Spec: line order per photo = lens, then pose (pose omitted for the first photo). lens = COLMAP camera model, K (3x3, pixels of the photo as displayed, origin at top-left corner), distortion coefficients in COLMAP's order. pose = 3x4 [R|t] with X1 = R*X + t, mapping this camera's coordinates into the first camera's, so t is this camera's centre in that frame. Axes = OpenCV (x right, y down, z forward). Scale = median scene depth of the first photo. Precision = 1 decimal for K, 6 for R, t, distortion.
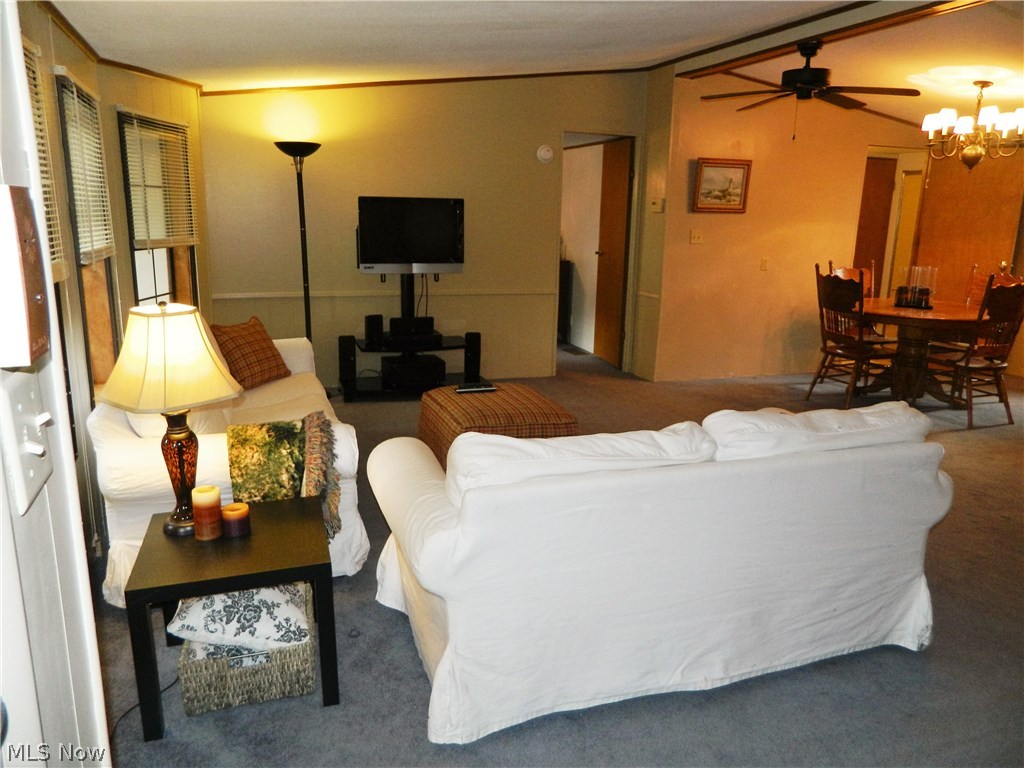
lens RADIAL K [[760.8, 0, 510.9], [0, 760.8, 381.5], [0, 0, 1]] dist [-0.001937, -0.000367]
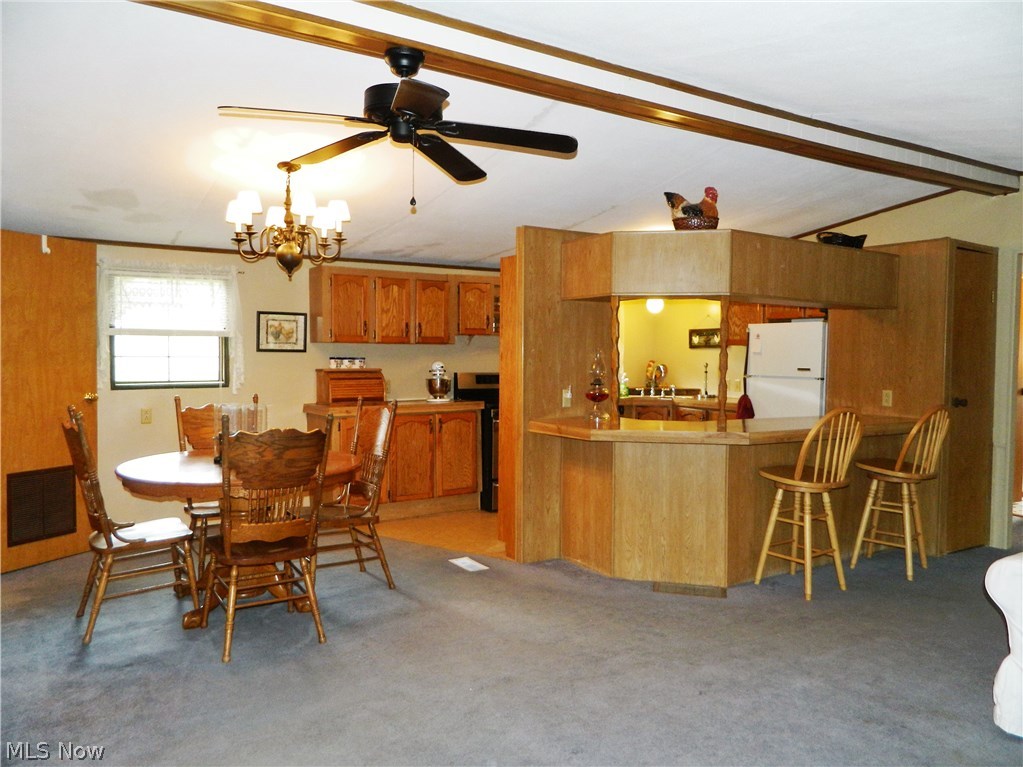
lens RADIAL K [[768.0, 0, 511.5], [0, 768.0, 383.5], [0, 0, 1]] dist [0.023347, 0.000972]
pose [[-0.227277, -0.064088, 0.971719, -0.190423], [0.202612, 0.972884, 0.111554, -0.195214], [-0.952519, 0.222236, -0.208130, 0.896302]]
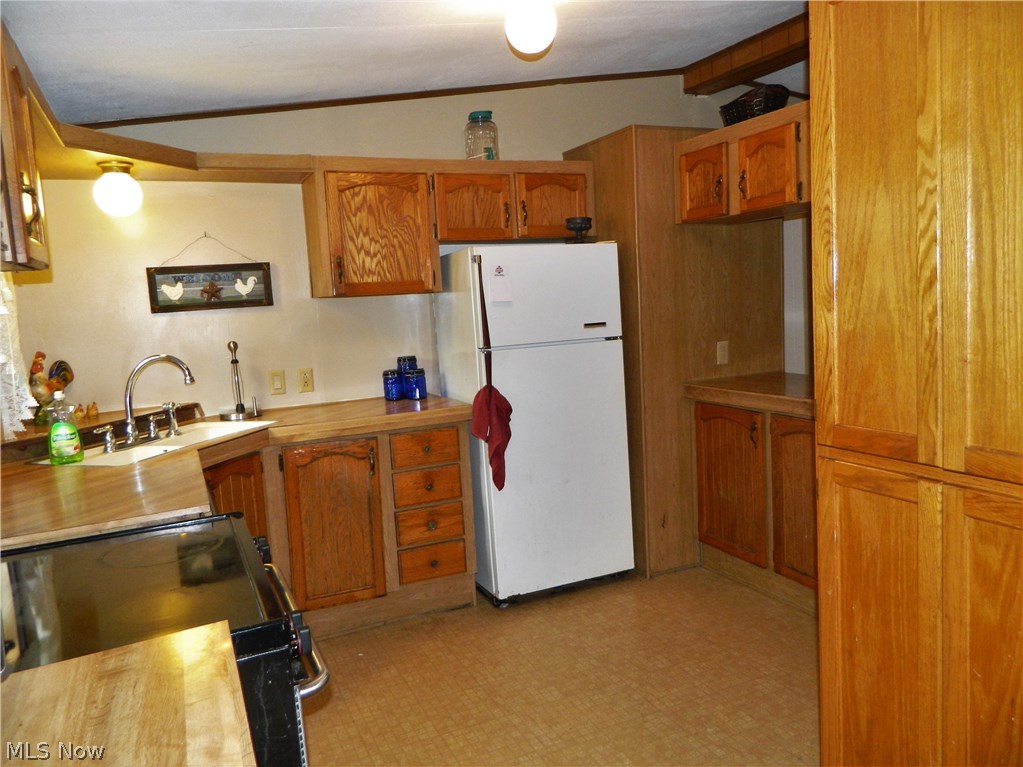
lens RADIAL K [[768.0, 0, 511.5], [0, 768.0, 383.5], [0, 0, 1]] dist [0.023347, 0.000972]
pose [[-0.995613, 0.045003, -0.082039, 0.837101], [0.015277, 0.943163, 0.331979, -0.176788], [0.092316, 0.329269, -0.939713, 0.879607]]
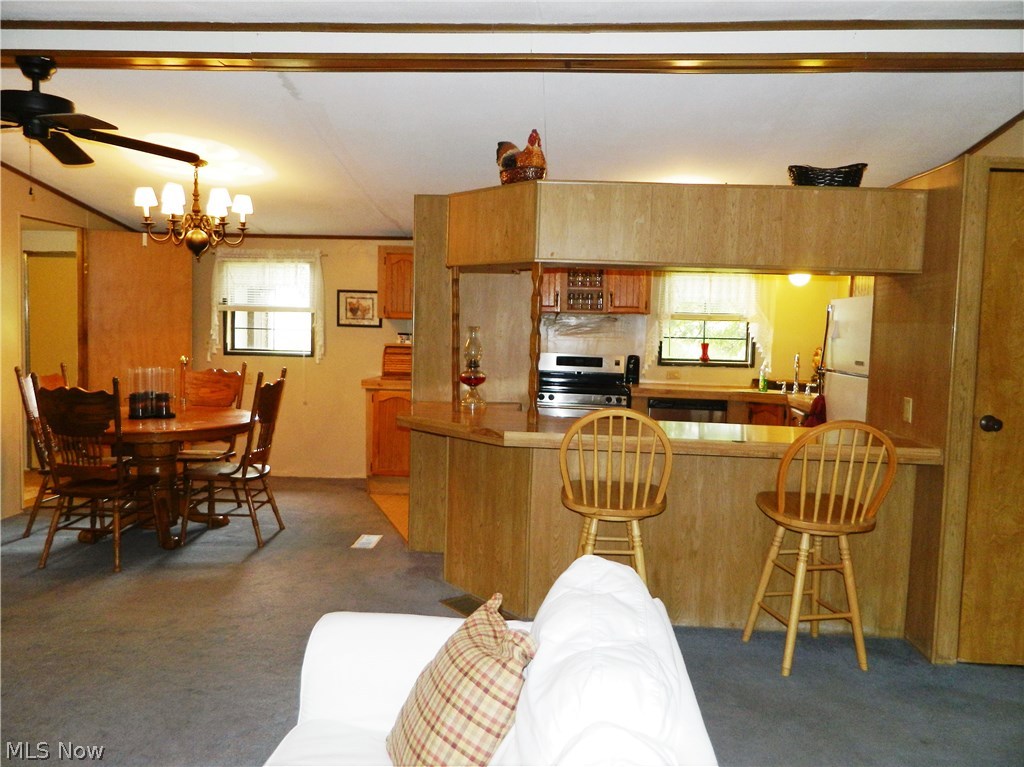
lens RADIAL K [[792.9, 0, 516.0], [0, 792.9, 381.1], [0, 0, 1]] dist [-0.002634, 0.000541]
pose [[0.389841, -0.078328, 0.917545, -0.094154], [0.185721, 0.982590, 0.004972, -0.067710], [-0.901960, 0.168469, 0.397601, 0.304625]]
